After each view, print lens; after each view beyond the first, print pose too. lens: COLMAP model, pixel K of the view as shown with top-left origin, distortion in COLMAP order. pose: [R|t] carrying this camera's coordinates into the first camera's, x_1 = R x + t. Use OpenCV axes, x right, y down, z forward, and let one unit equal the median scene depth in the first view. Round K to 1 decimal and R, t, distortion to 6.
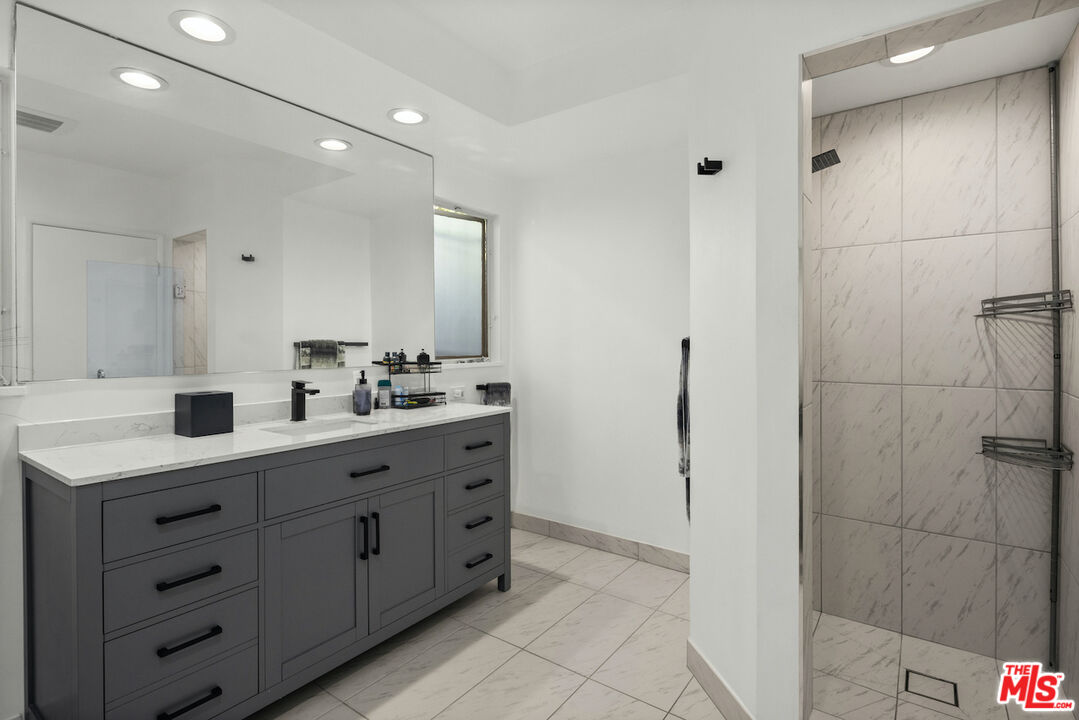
lens RADIAL K [[525.0, 0, 539.1], [0, 525.0, 350.2], [0, 0, 1]] dist [-0.003744, 0.001906]
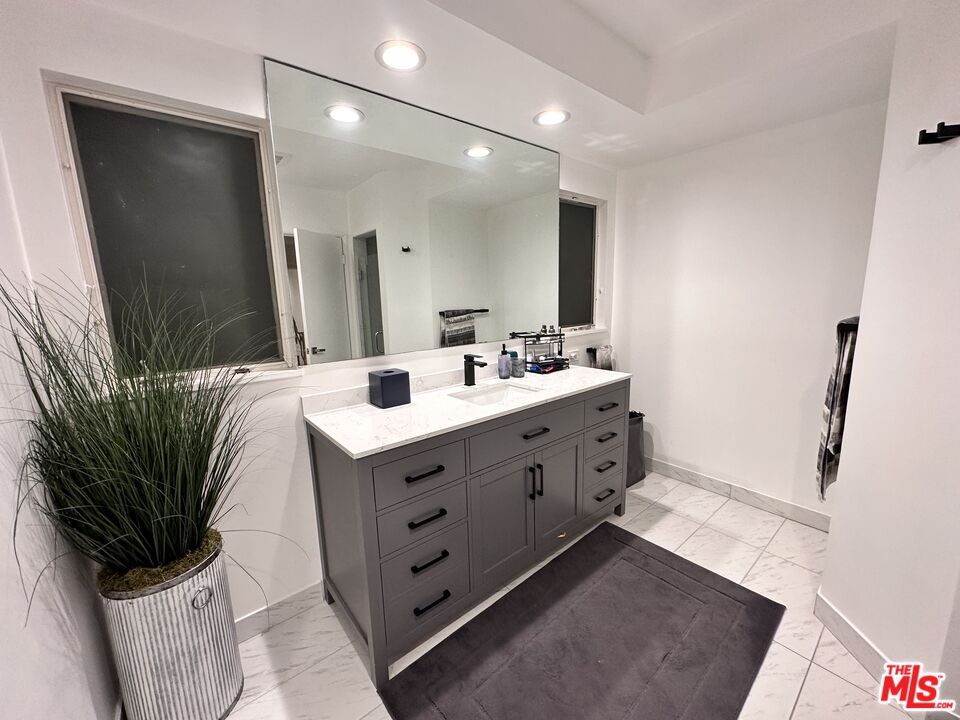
lens RADIAL K [[378.2, 0, 482.2], [0, 378.2, 363.7], [0, 0, 1]] dist [0.004312, 0.000401]
pose [[0.970828, 0.020889, -0.238867, -0.207826], [0.020493, 0.985324, 0.169458, -0.078129], [0.238901, -0.169410, 0.956152, 0.118874]]
